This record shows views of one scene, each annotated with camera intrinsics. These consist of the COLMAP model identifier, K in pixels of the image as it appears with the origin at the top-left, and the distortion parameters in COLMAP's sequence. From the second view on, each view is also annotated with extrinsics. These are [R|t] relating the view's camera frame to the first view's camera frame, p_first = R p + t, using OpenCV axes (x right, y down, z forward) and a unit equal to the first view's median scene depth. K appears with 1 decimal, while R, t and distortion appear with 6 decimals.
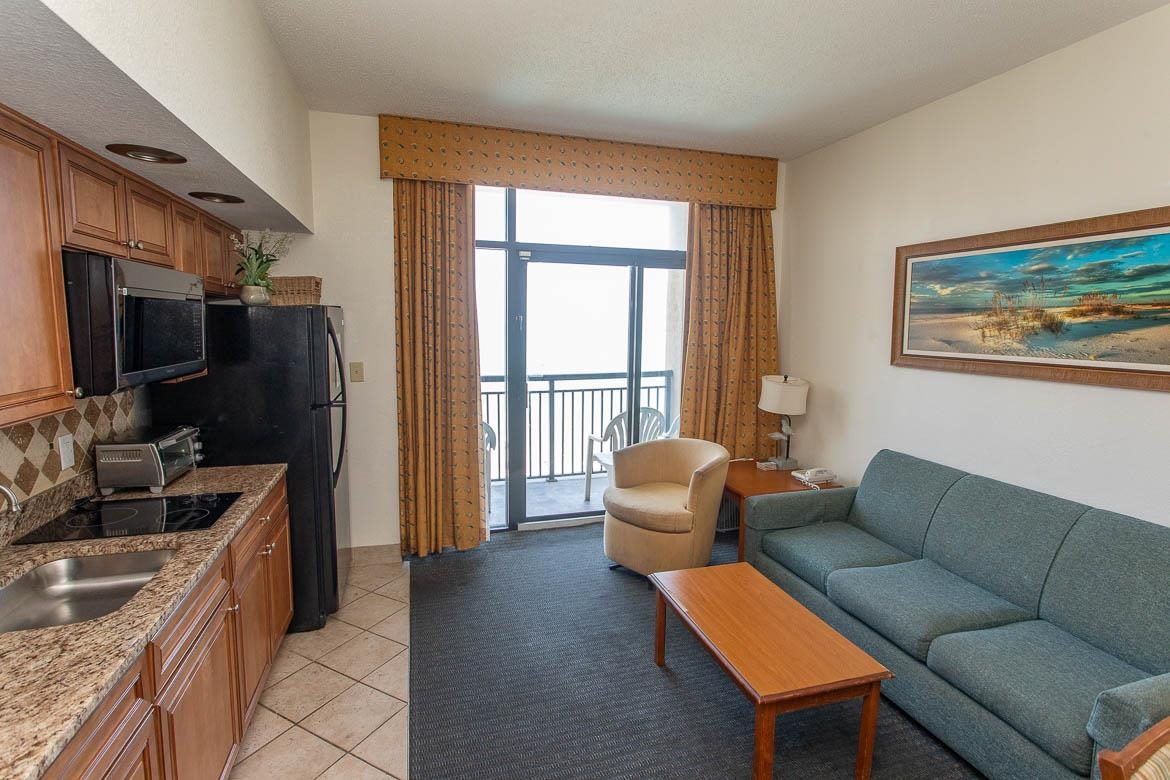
lens RADIAL K [[561.5, 0, 583.0], [0, 561.5, 385.7], [0, 0, 1]] dist [-0.019322, 0.008995]
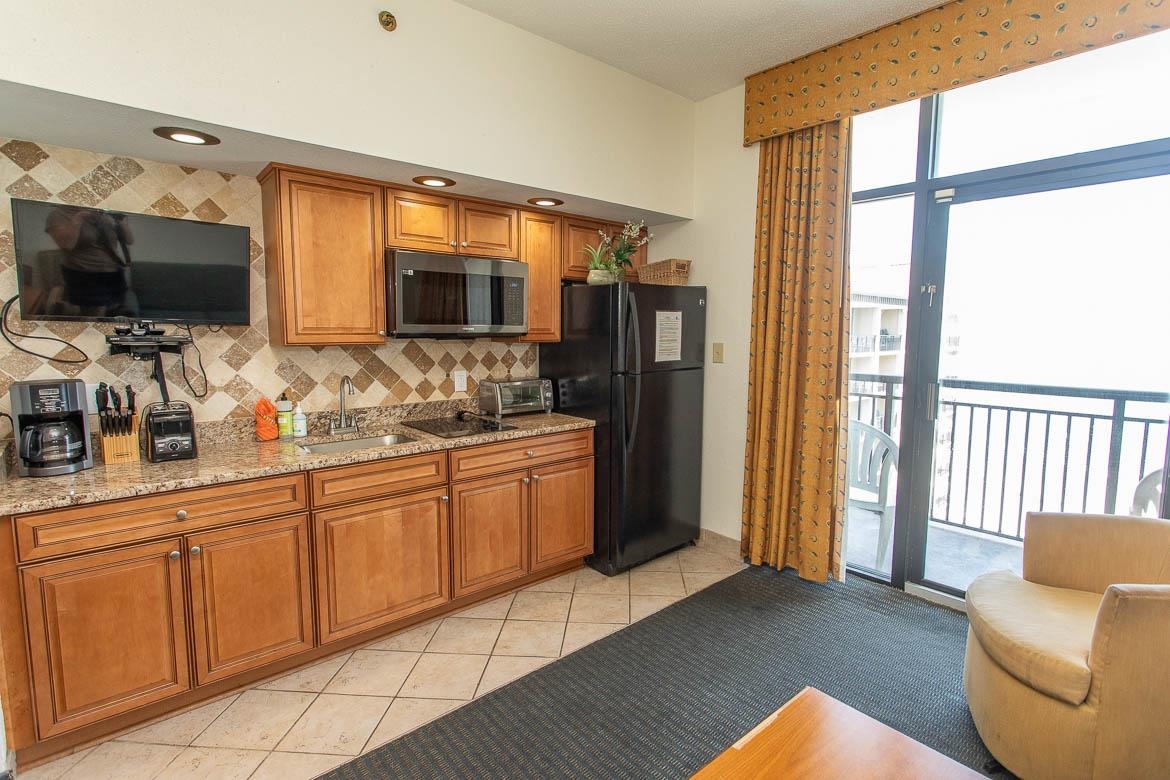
lens RADIAL K [[561.5, 0, 583.0], [0, 561.5, 385.7], [0, 0, 1]] dist [-0.019322, 0.008995]
pose [[0.404706, 0.083005, -0.910672, 0.411978], [-0.103486, 0.993631, 0.044577, 0.014245], [0.908572, 0.076201, 0.410719, 0.394953]]
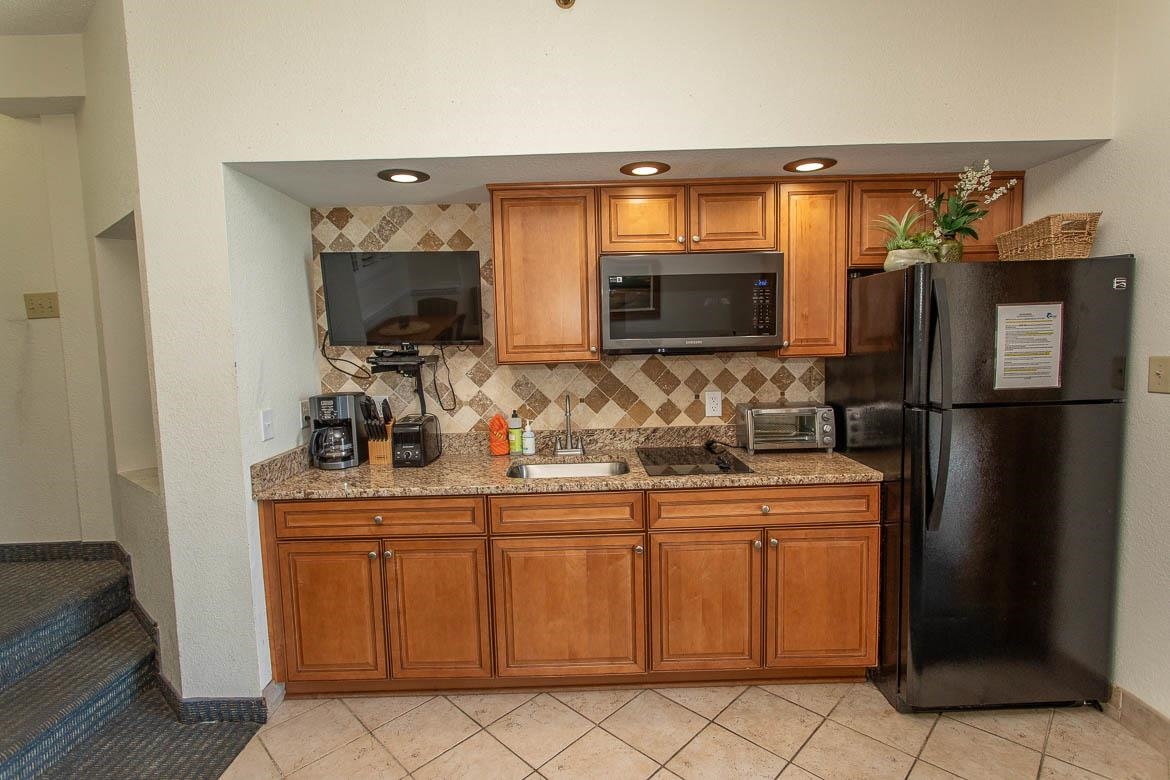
lens RADIAL K [[561.5, 0, 583.0], [0, 561.5, 385.7], [0, 0, 1]] dist [-0.019322, 0.008995]
pose [[-0.288239, 0.074389, -0.954665, 0.263484], [-0.085503, 0.990996, 0.103036, -0.021743], [0.953733, 0.111326, -0.279283, 0.643891]]
